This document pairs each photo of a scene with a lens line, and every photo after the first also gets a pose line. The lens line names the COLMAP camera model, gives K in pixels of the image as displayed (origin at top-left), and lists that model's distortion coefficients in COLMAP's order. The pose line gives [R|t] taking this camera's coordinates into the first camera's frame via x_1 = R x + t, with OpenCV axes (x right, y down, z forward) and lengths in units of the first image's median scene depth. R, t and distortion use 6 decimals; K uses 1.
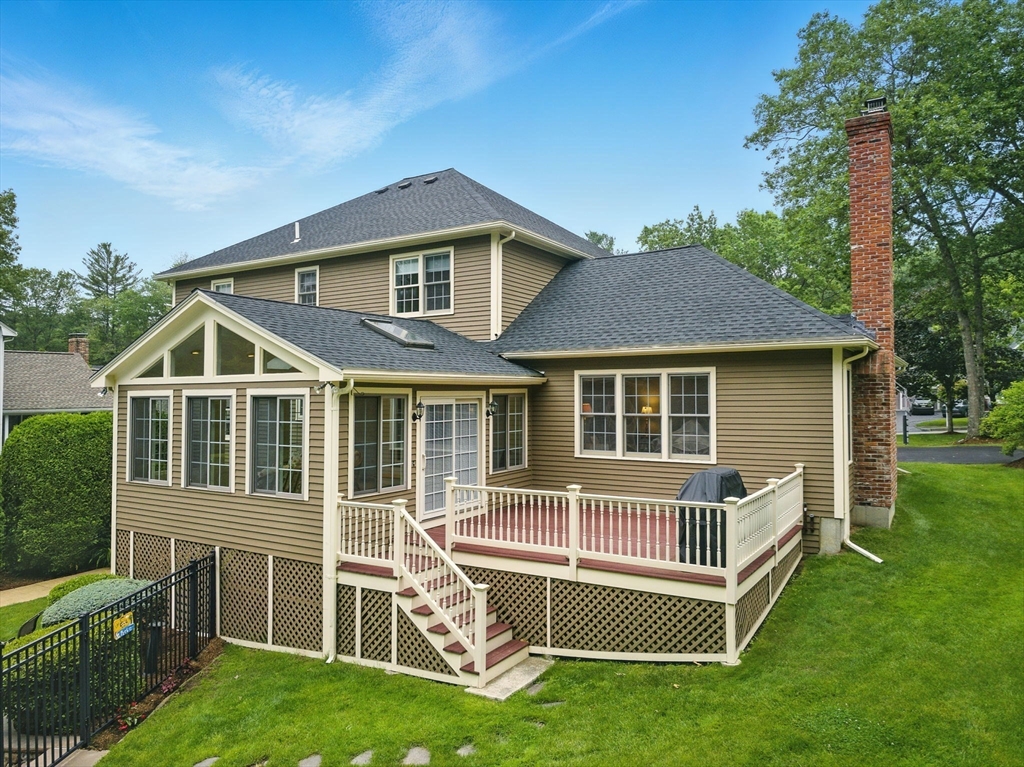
lens RADIAL K [[698.9, 0, 512.0], [0, 698.9, 383.5], [0, 0, 1]] dist [0.005072, 0.000956]
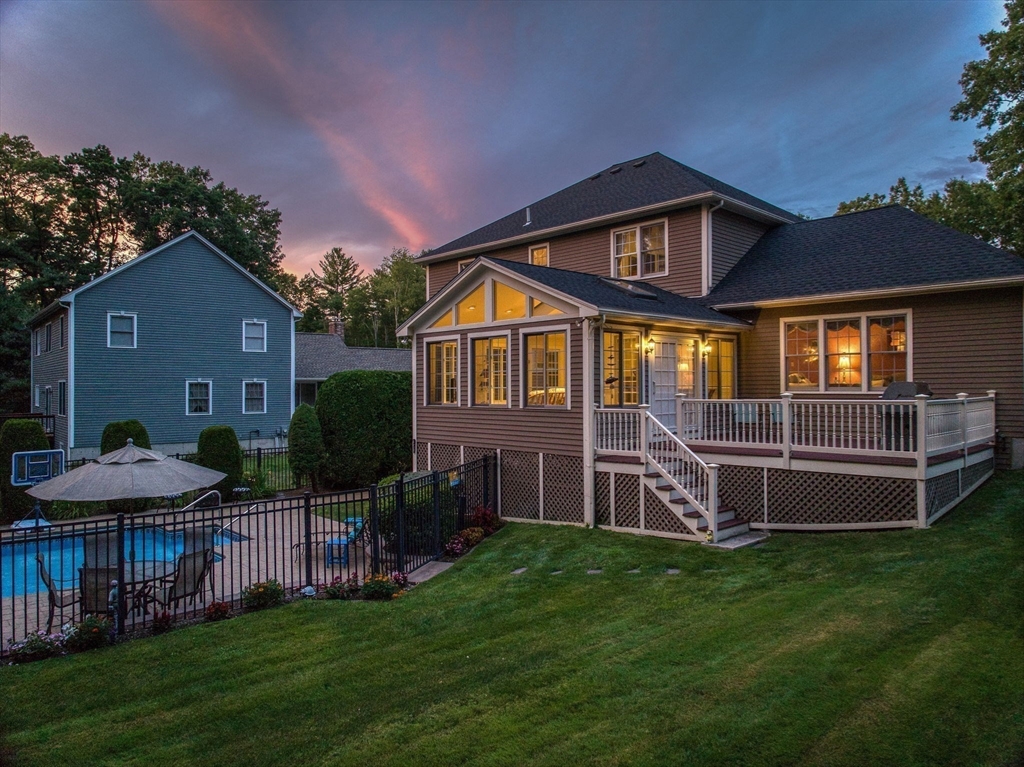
lens RADIAL K [[716.6, 0, 512.0], [0, 716.6, 383.5], [0, 0, 1]] dist [-0.058404, -0.006090]
pose [[0.968932, -0.007686, -0.247209, -0.069949], [0.008062, 0.999967, 0.000508, 0.122319], [0.247197, -0.002486, 0.968962, -0.330749]]
